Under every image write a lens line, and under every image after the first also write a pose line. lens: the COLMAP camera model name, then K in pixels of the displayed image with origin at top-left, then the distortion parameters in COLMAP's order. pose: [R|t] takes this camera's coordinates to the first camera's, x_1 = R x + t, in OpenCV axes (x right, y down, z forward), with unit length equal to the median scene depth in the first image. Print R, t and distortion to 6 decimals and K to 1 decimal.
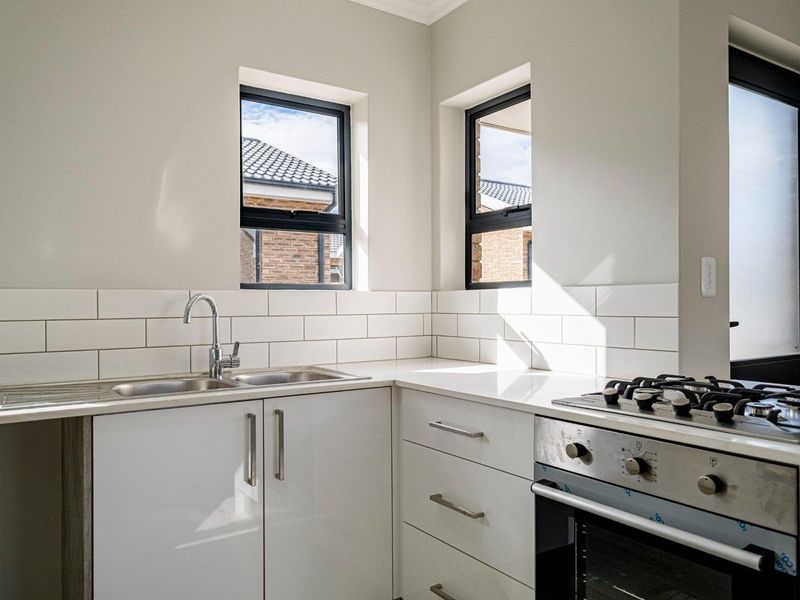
lens RADIAL K [[612.5, 0, 401.8], [0, 612.5, 297.3], [0, 0, 1]] dist [-0.009407, 0.004842]
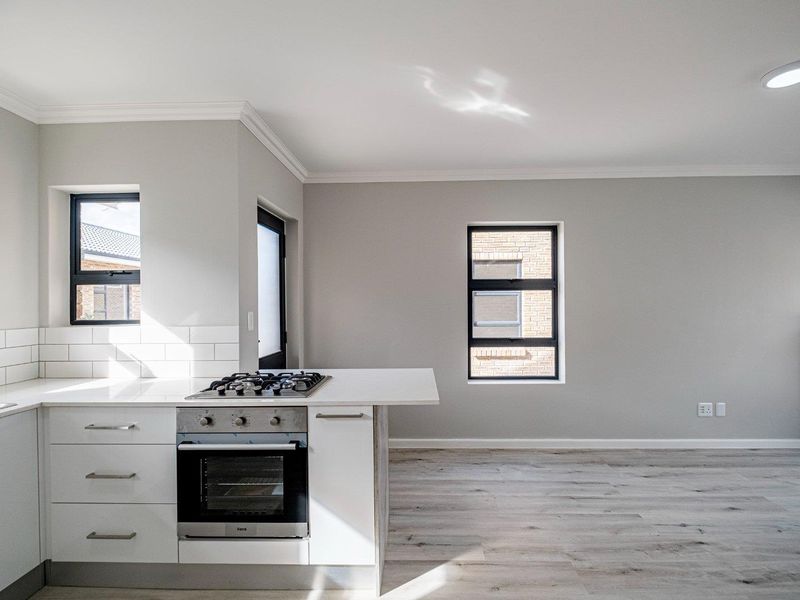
lens RADIAL K [[395.9, 0, 402.7], [0, 395.9, 299.3], [0, 0, 1]] dist [0.000447, -0.006635]
pose [[0.603344, 0.005648, 0.797461, -0.218488], [0.008932, 0.999864, -0.013839, -0.074236], [-0.797431, 0.015472, 0.603212, -0.176789]]
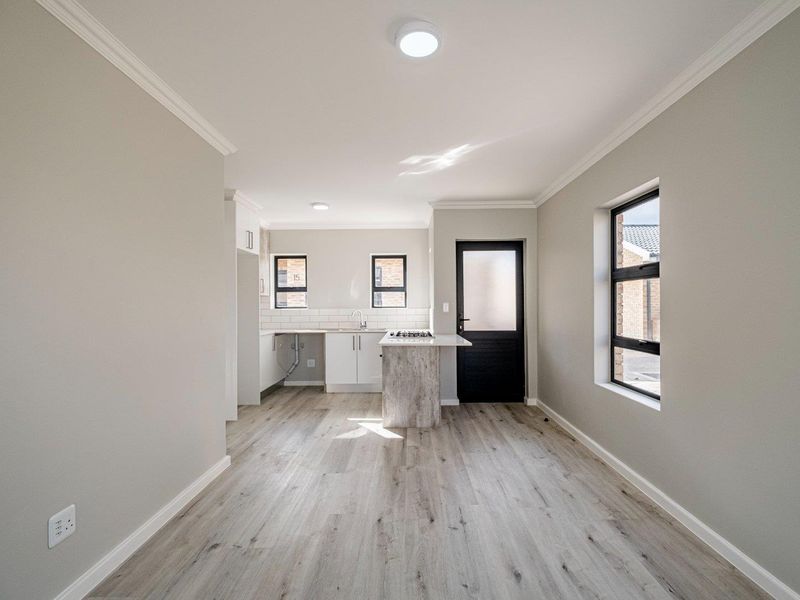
lens RADIAL K [[395.9, 0, 405.5], [0, 395.9, 302.1], [0, 0, 1]] dist [0.000447, -0.006635]
pose [[0.810080, -0.005041, -0.586298, 1.586564], [0.009079, 0.999951, 0.003948, -0.068697], [0.586250, -0.008521, 0.810086, -1.072511]]
